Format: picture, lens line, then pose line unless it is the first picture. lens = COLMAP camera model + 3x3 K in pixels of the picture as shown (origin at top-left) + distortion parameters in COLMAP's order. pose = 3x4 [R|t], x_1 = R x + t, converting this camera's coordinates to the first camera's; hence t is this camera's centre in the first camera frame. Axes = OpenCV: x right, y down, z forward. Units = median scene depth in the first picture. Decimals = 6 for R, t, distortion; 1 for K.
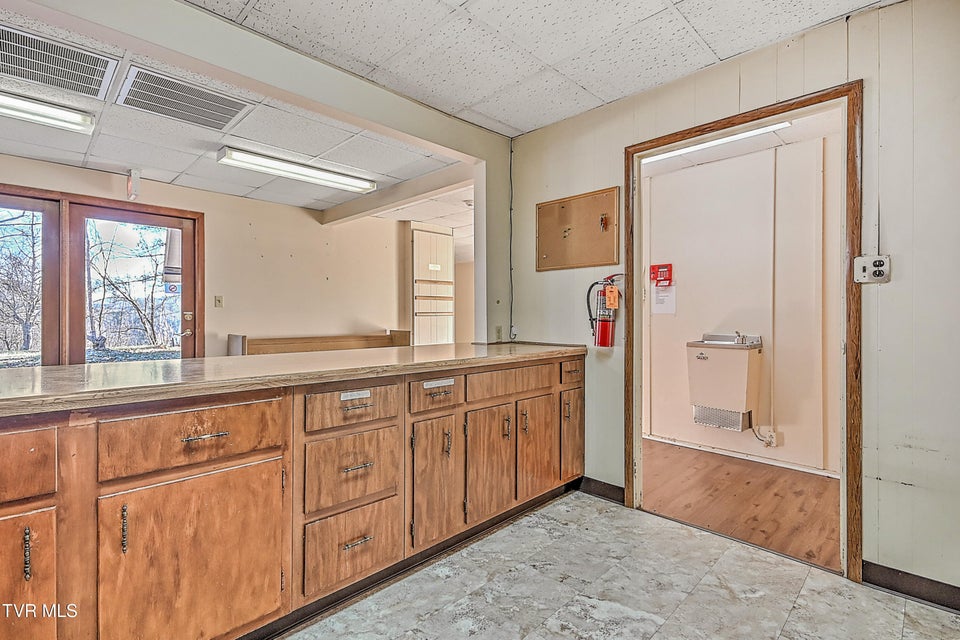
lens RADIAL K [[454.8, 0, 484.9], [0, 454.8, 316.6], [0, 0, 1]] dist [0.020920, -0.006025]
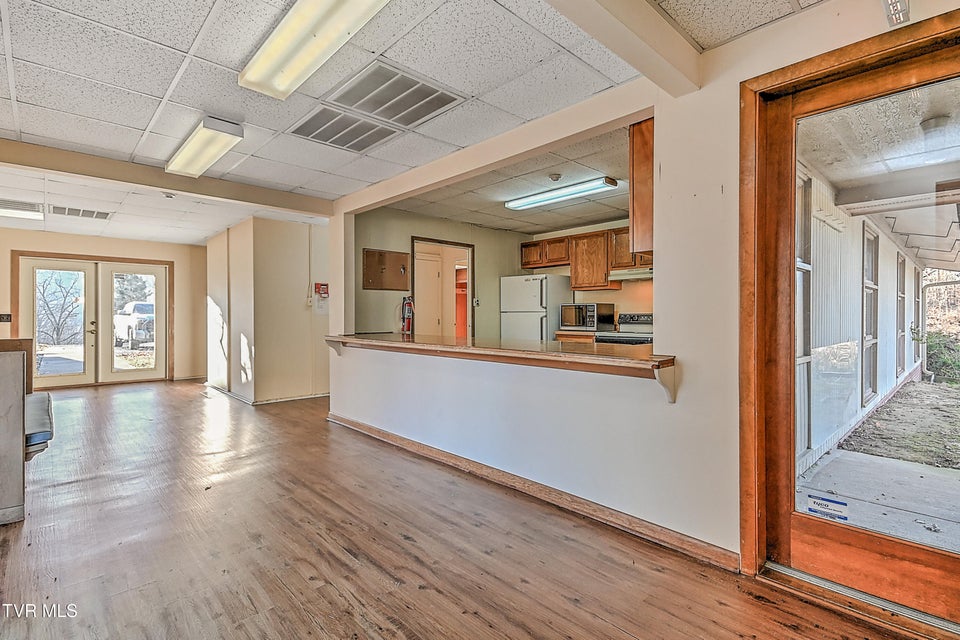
lens RADIAL K [[454.8, 0, 476.4], [0, 454.8, 317.6], [0, 0, 1]] dist [0.020920, -0.006025]
pose [[0.037709, -0.006588, 0.999267, -2.095736], [0.004323, 0.999970, 0.006429, -0.008357], [-0.999279, 0.004077, 0.037737, 0.741225]]
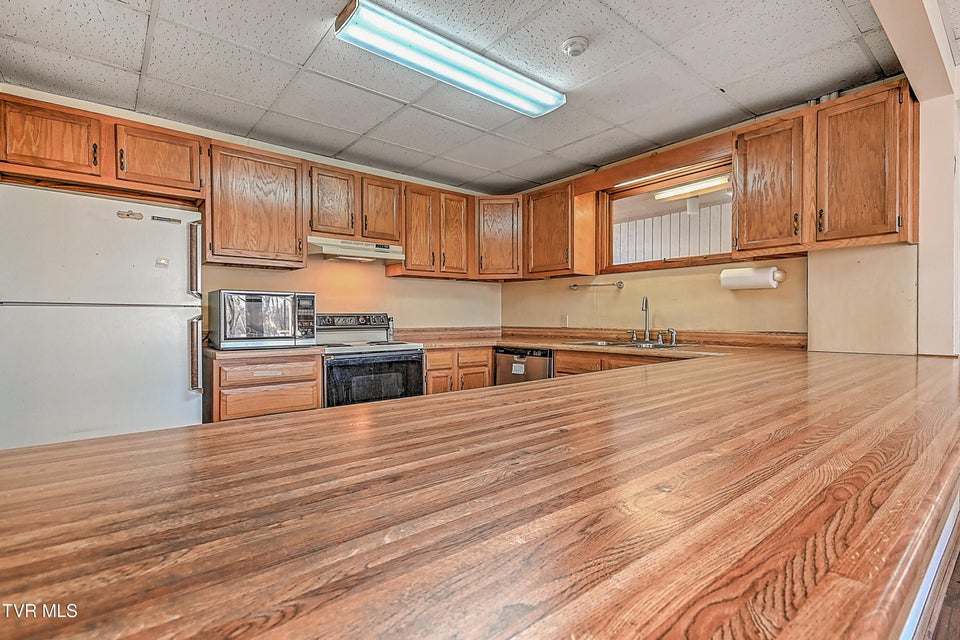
lens RADIAL K [[454.8, 0, 483.6], [0, 454.8, 319.7], [0, 0, 1]] dist [0.020920, -0.006025]
pose [[-0.995918, -0.001236, 0.090254, -0.162148], [-0.000541, 0.999970, 0.007718, -0.000744], [-0.090261, 0.007638, -0.995889, 1.459127]]
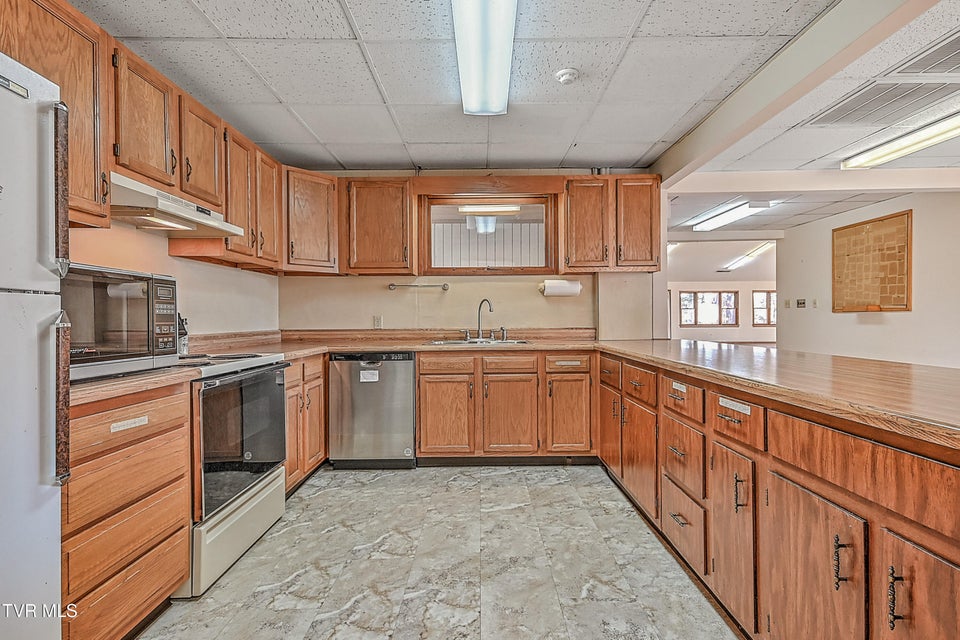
lens RADIAL K [[454.8, 0, 480.9], [0, 454.8, 320.5], [0, 0, 1]] dist [0.020920, -0.006025]
pose [[-0.707834, 0.005000, -0.706361, 0.635086], [0.001907, 0.999985, 0.005167, 0.004427], [0.706376, 0.002310, -0.707833, 1.102107]]
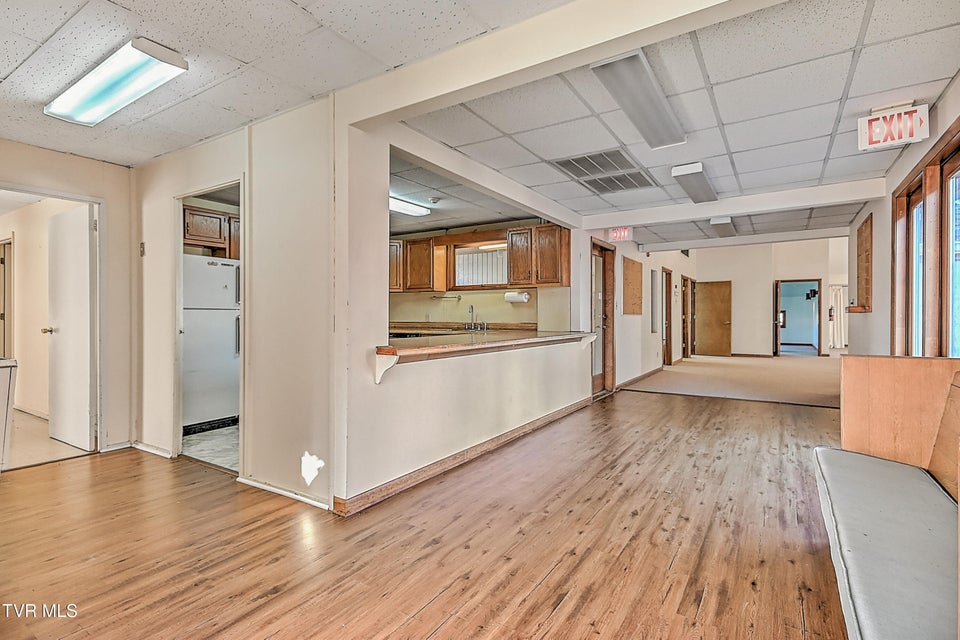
lens RADIAL K [[466.4, 0, 482.4], [0, 466.4, 316.5], [0, 0, 1]] dist [0.005875, 0.000582]
pose [[-0.977607, -0.003056, -0.210414, -0.018831], [-0.003977, 0.999984, 0.003954, -0.004913], [0.210399, 0.004702, -0.977604, 2.733675]]
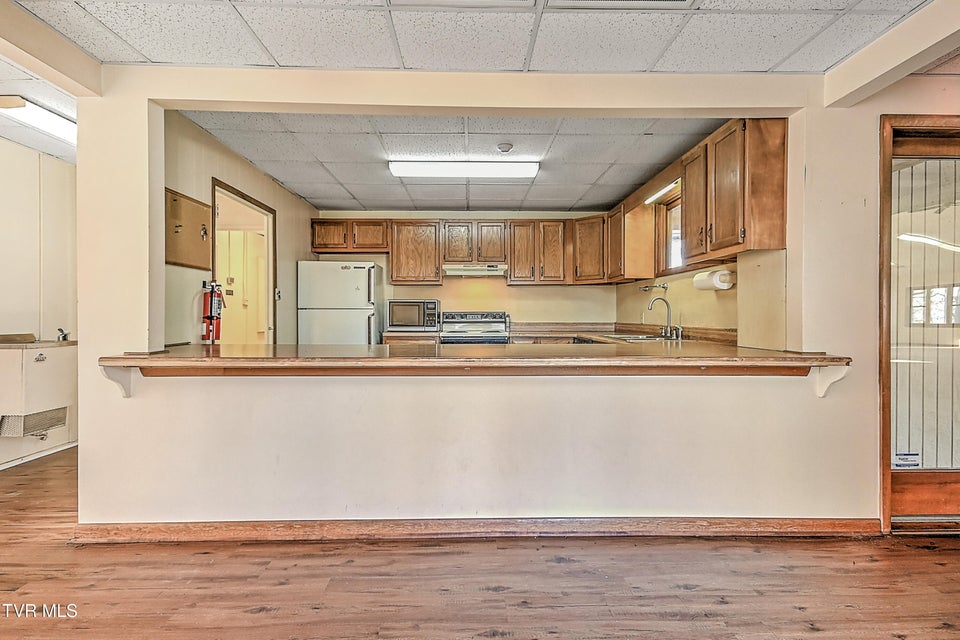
lens RADIAL K [[454.8, 0, 476.8], [0, 454.8, 316.5], [0, 0, 1]] dist [0.020920, -0.006025]
pose [[-0.717476, -0.007146, 0.696547, -1.256686], [-0.000618, 0.999954, 0.009623, -0.008217], [-0.696583, 0.006474, -0.717447, 1.650777]]
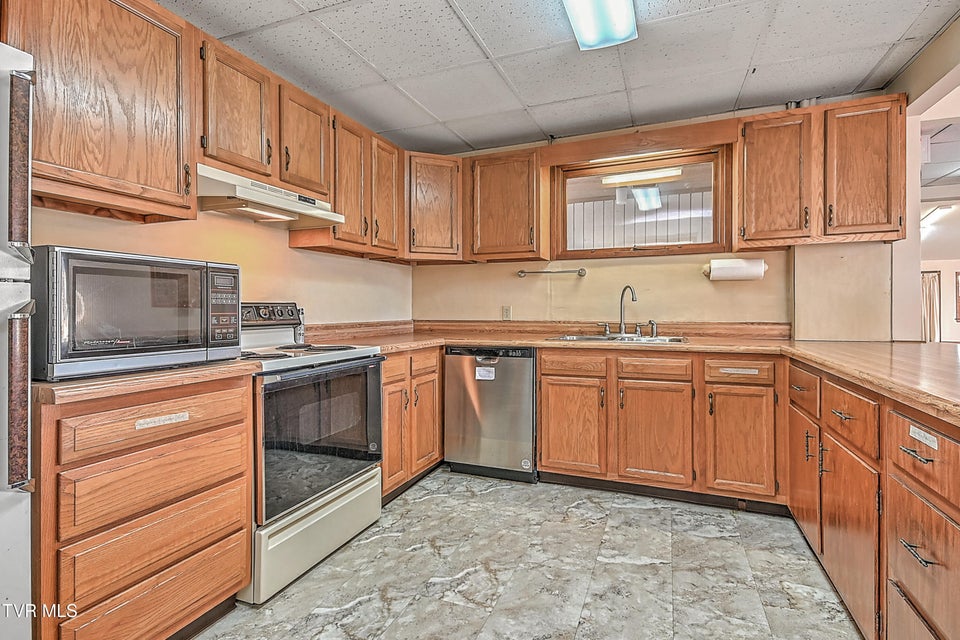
lens RADIAL K [[454.8, 0, 483.2], [0, 454.8, 310.2], [0, 0, 1]] dist [0.020920, -0.006025]
pose [[-0.922325, 0.000291, -0.386415, 0.369615], [-0.001402, 0.999991, 0.004098, 0.003084], [0.386412, 0.004321, -0.922316, 1.020181]]
